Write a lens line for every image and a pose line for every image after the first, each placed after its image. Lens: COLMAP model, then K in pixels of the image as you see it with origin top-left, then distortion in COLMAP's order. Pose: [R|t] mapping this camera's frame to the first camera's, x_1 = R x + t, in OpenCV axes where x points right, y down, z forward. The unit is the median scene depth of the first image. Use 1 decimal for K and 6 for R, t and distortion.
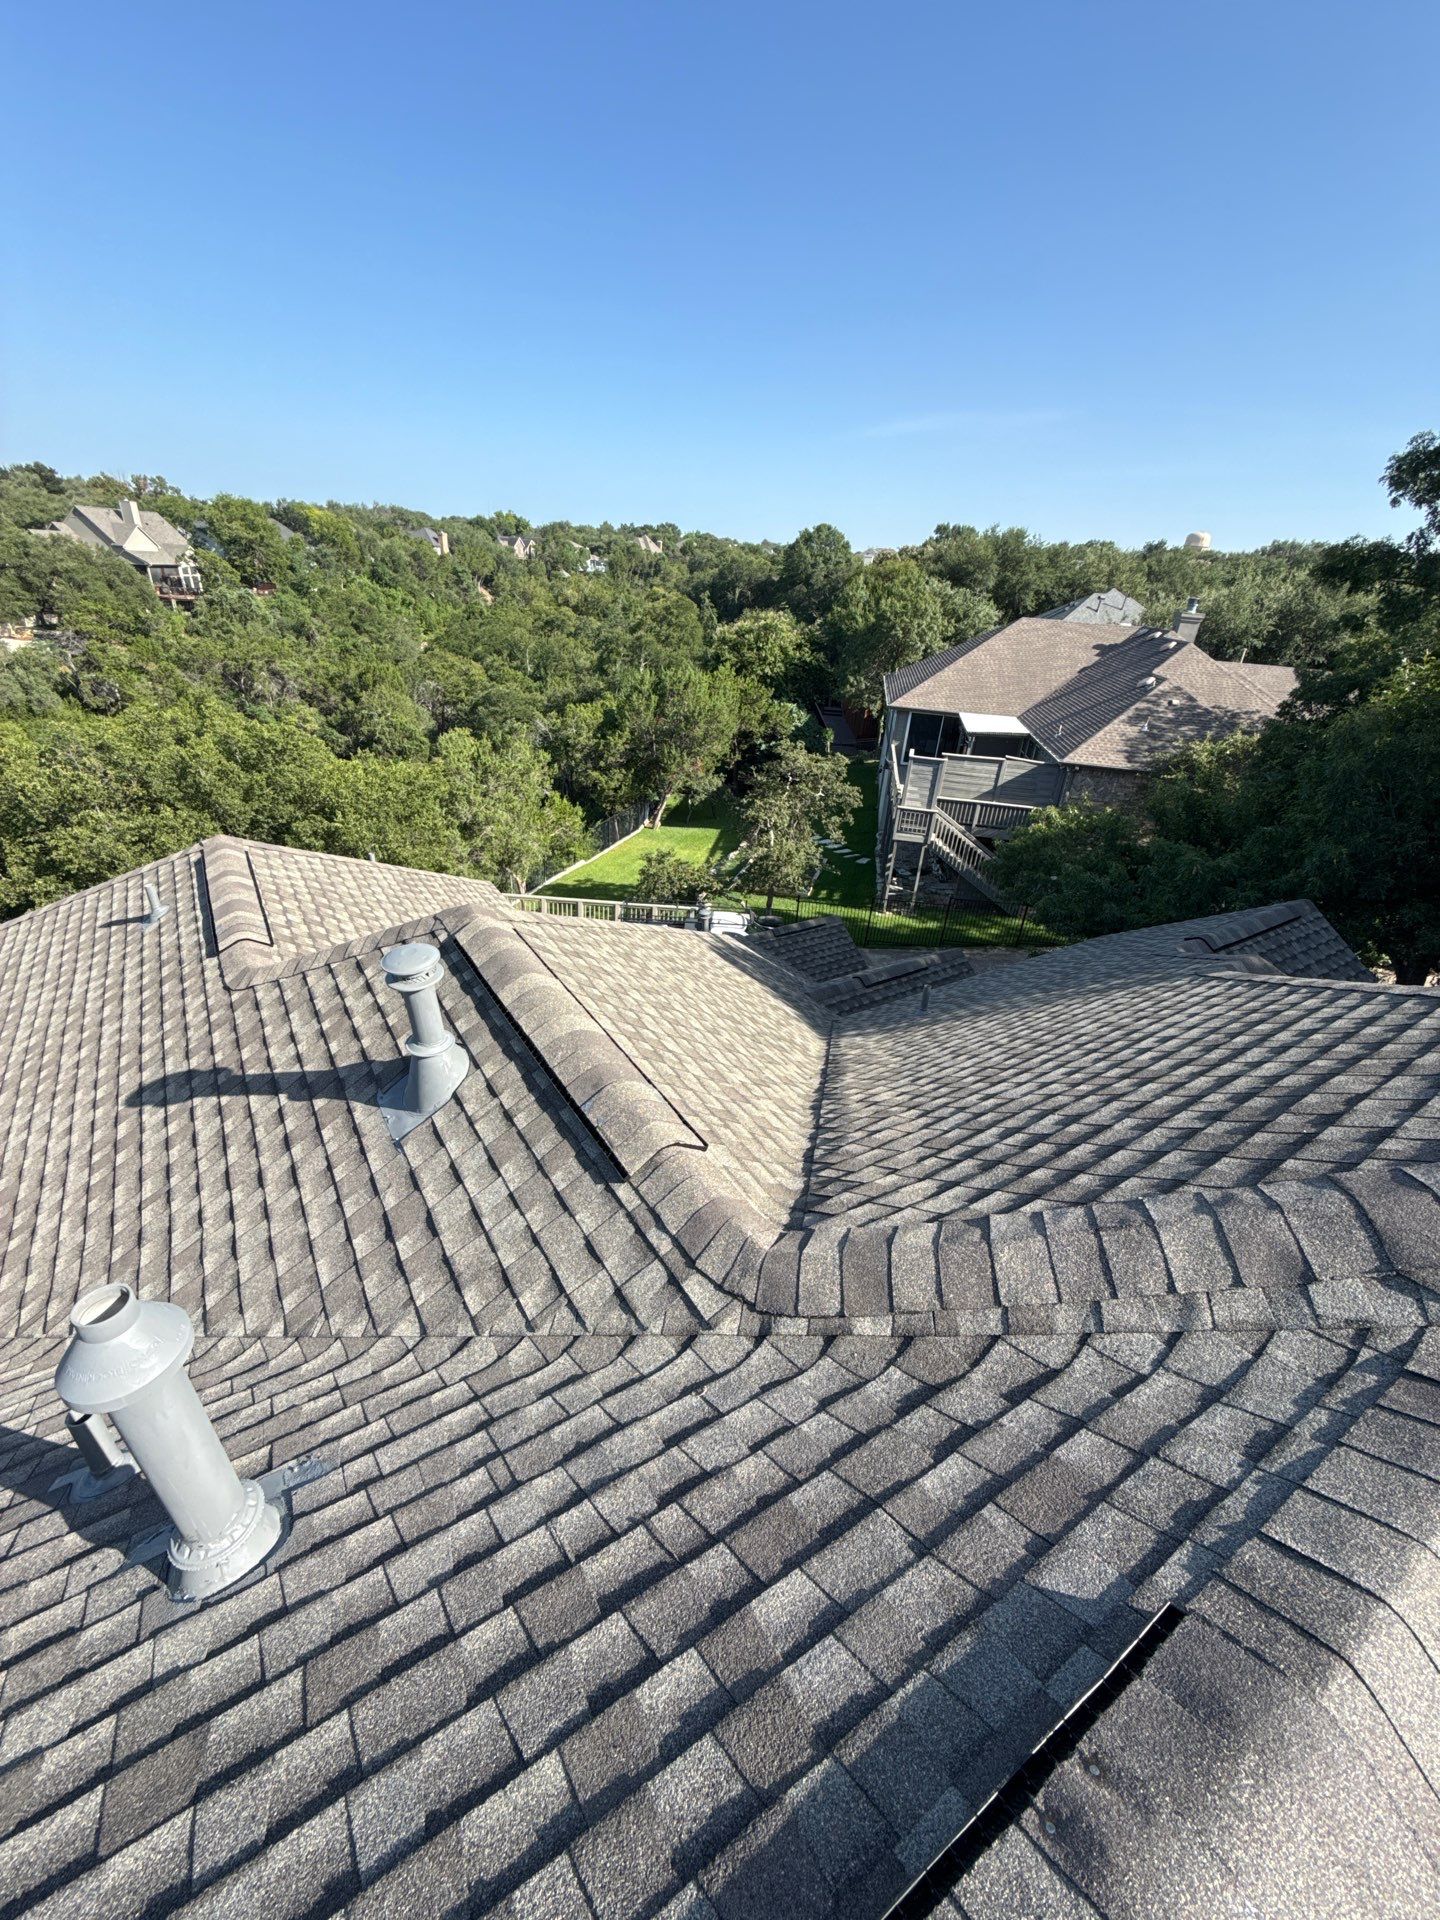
lens RADIAL K [[765.7, 0, 721.9], [0, 765.7, 958.8], [0, 0, 1]] dist [-0.000541, -0.000203]
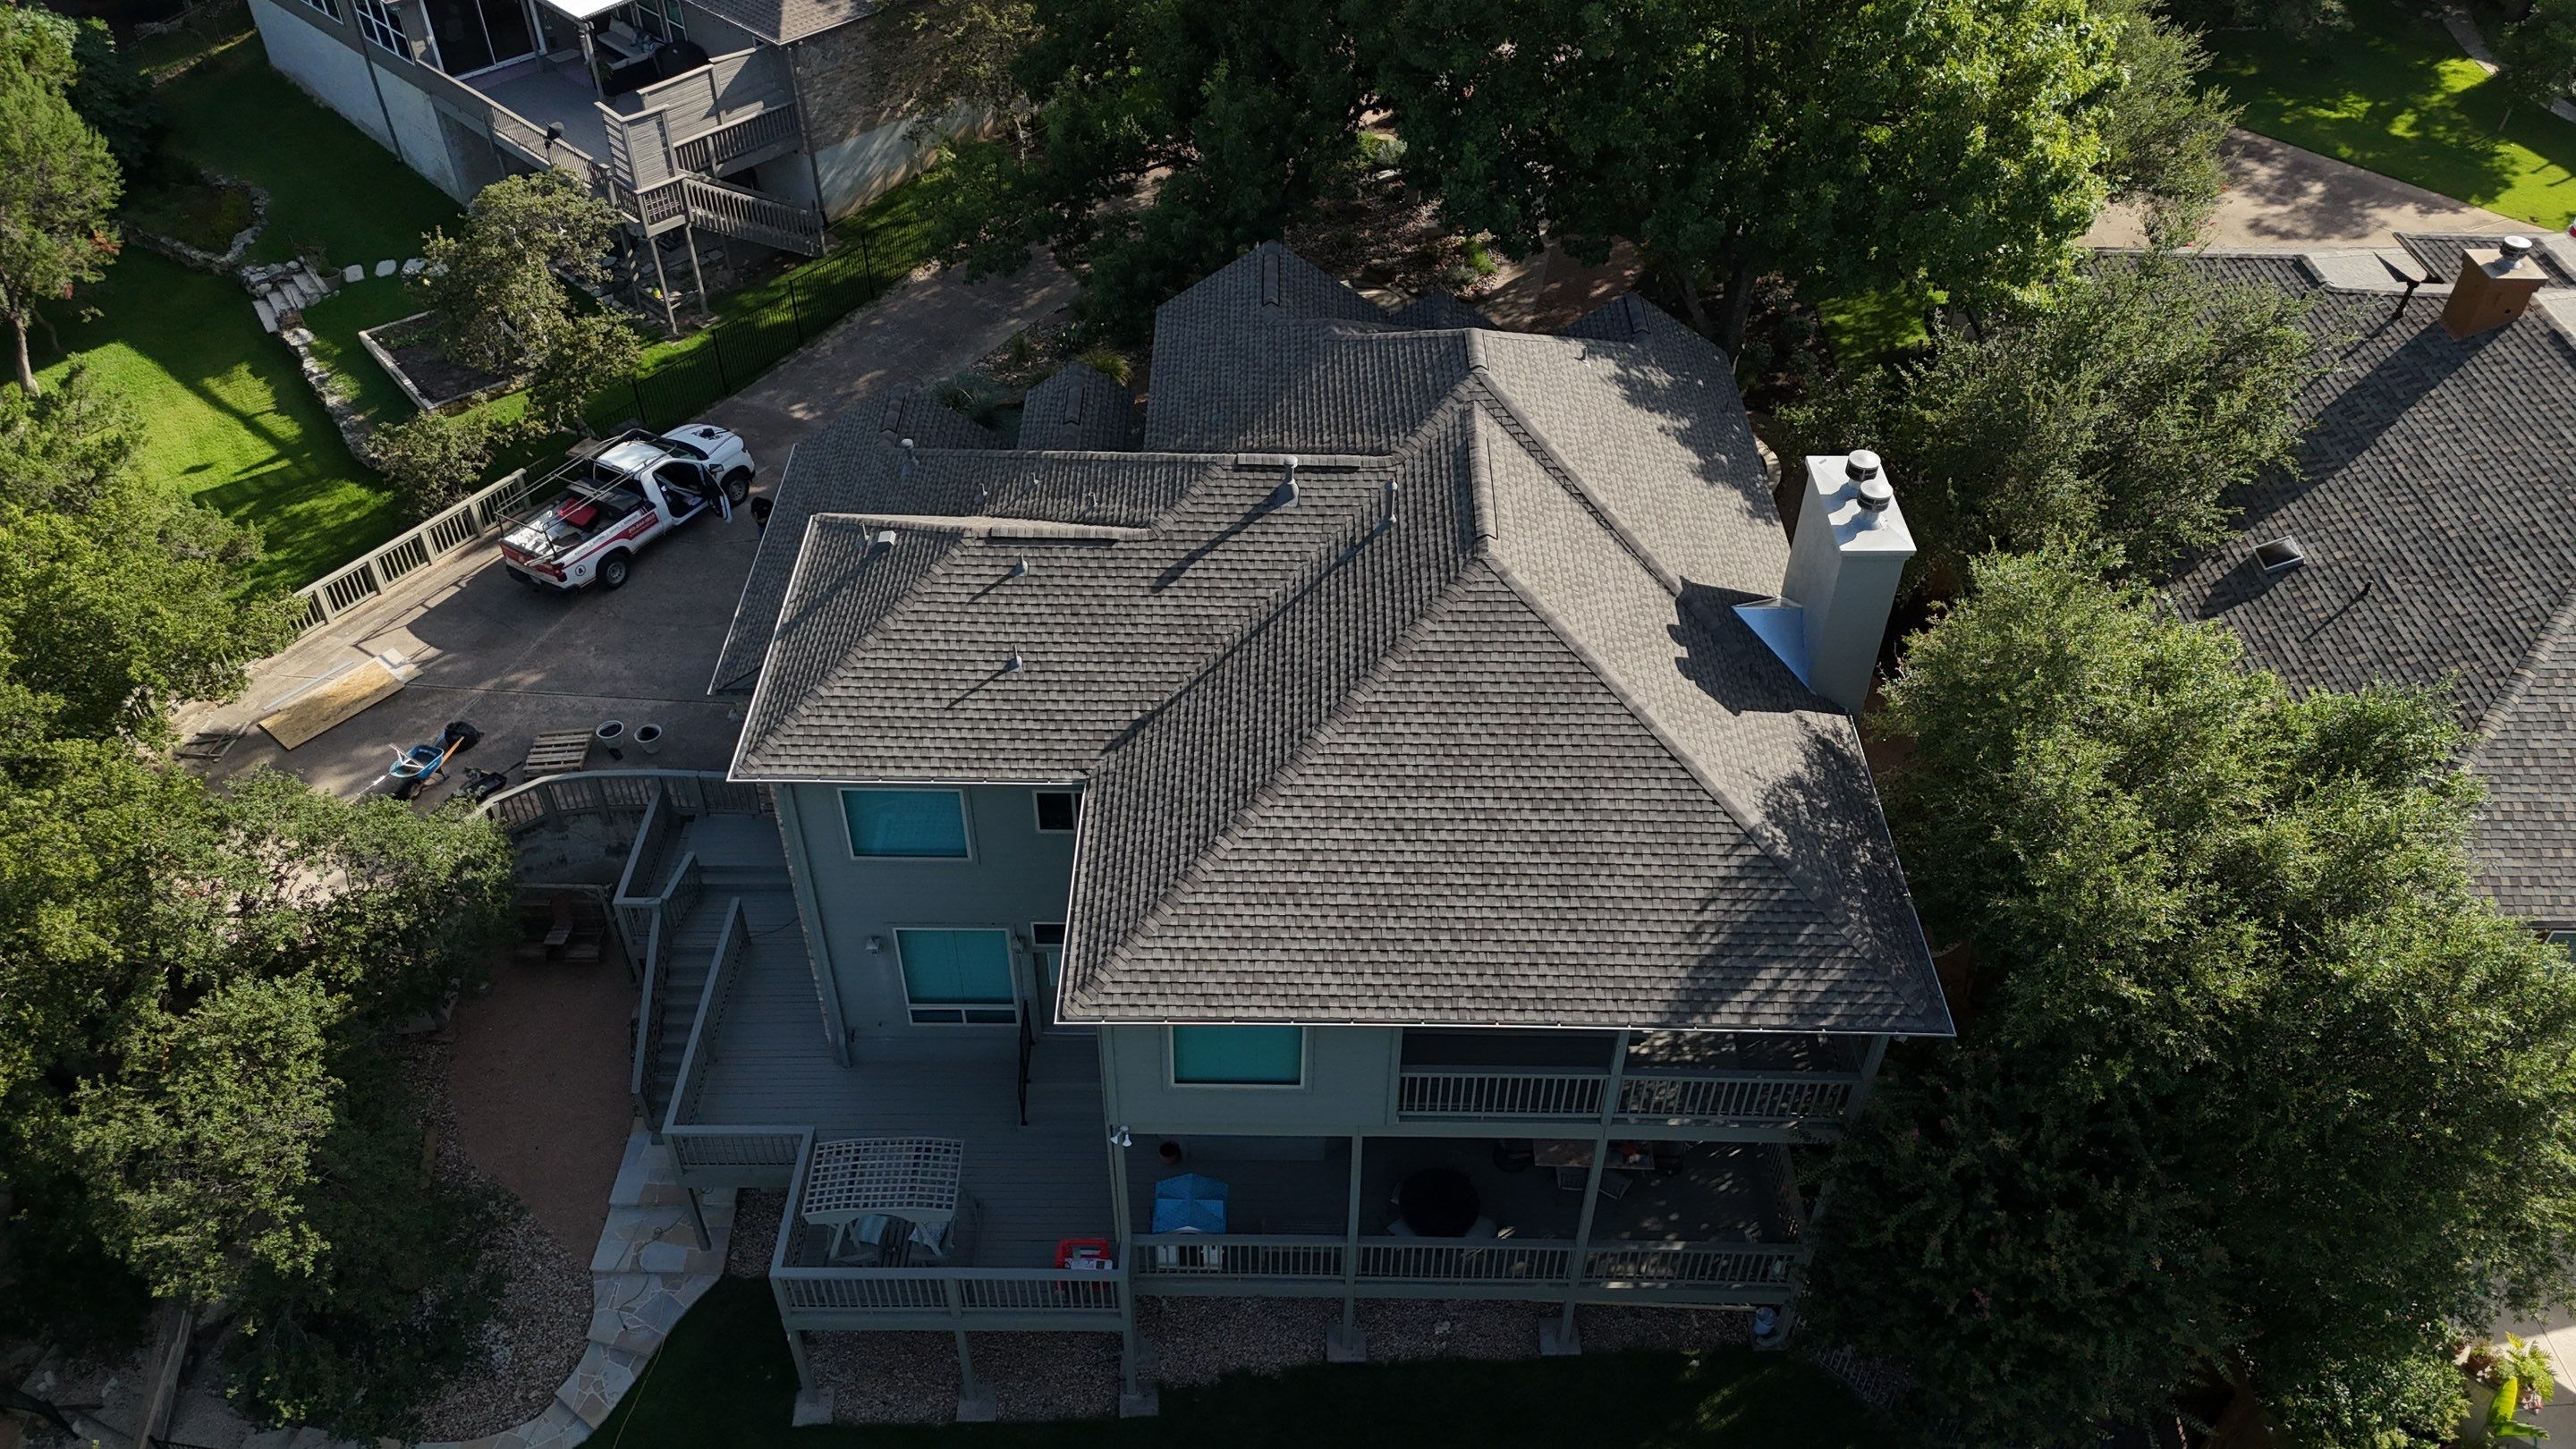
lens RADIAL K [[1897.3, 0, 1275.9], [0, 1897.3, 713.6], [0, 0, 1]] dist [0.037251, -0.020408]
pose [[0.549031, -0.604879, 0.576790, -0.427377], [0.404785, 0.796204, 0.449675, -0.213263], [-0.731242, -0.013409, 0.681987, -0.353971]]
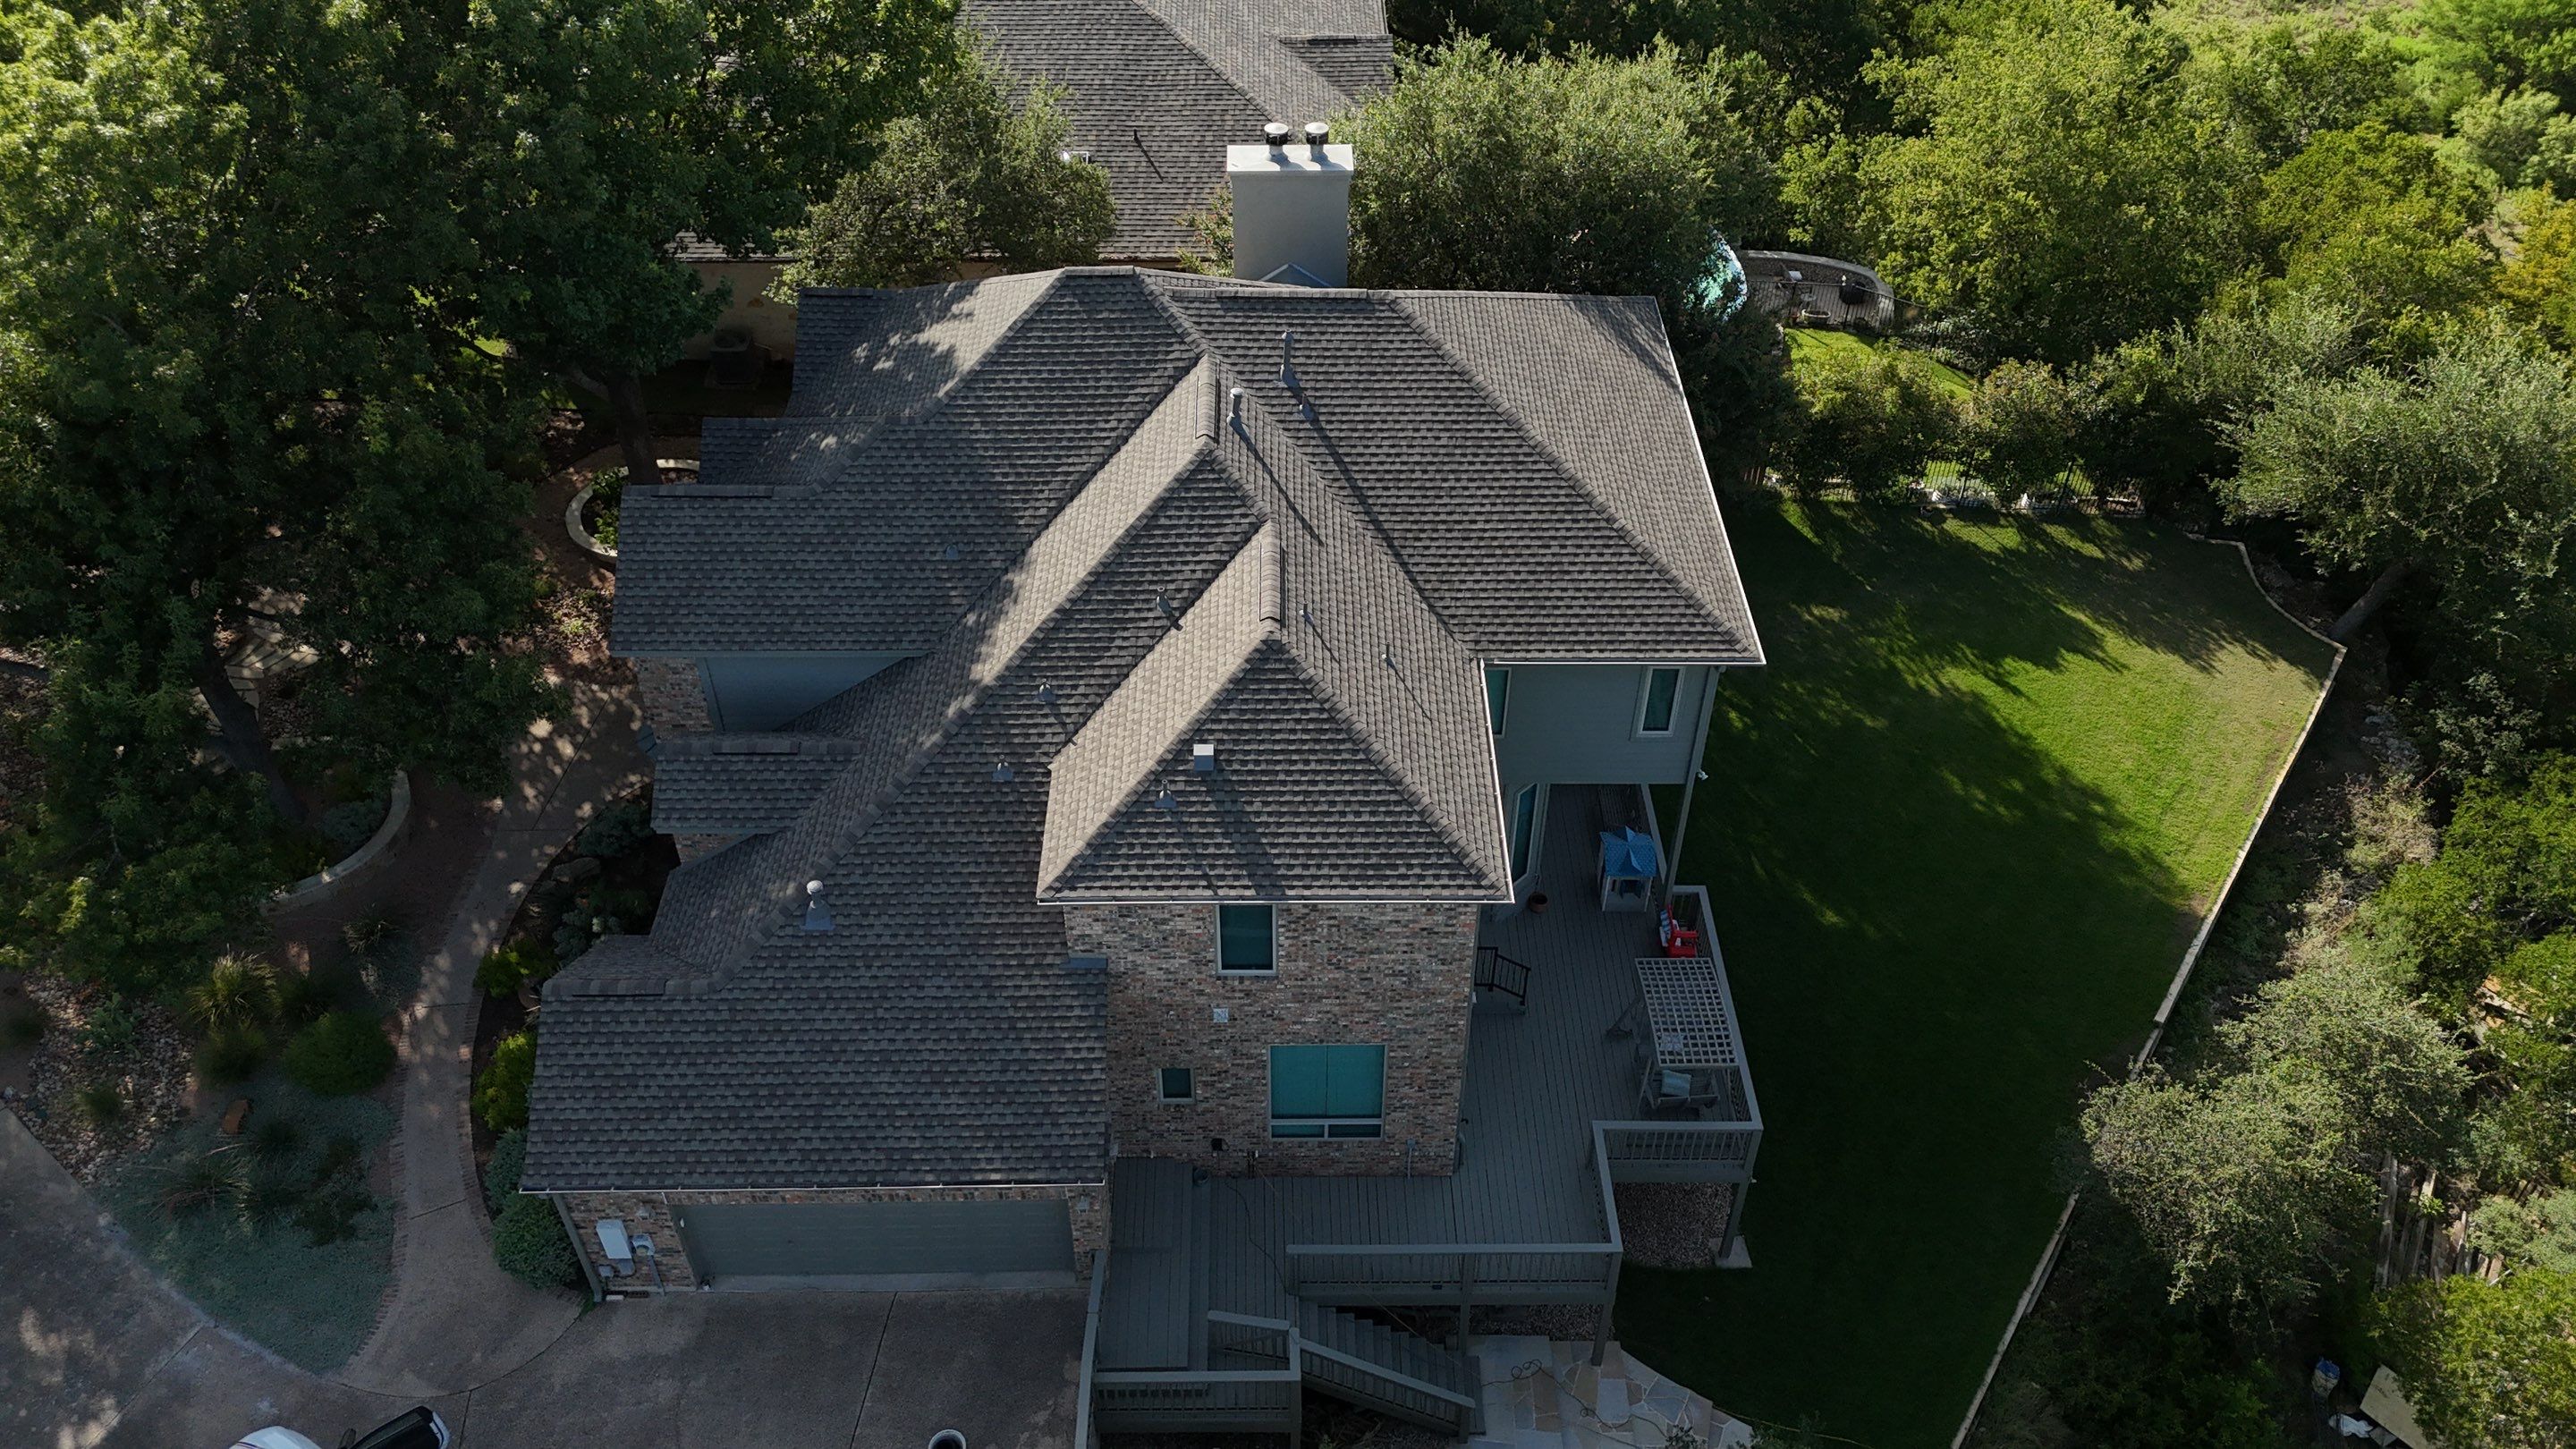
lens RADIAL K [[1897.3, 0, 1275.1], [0, 1897.3, 732.1], [0, 0, 1]] dist [0.037251, -0.020408]
pose [[-0.838704, -0.415358, 0.352213, -0.308394], [0.188516, 0.385333, 0.903316, -0.532600], [-0.510919, 0.824012, -0.244879, 0.301629]]
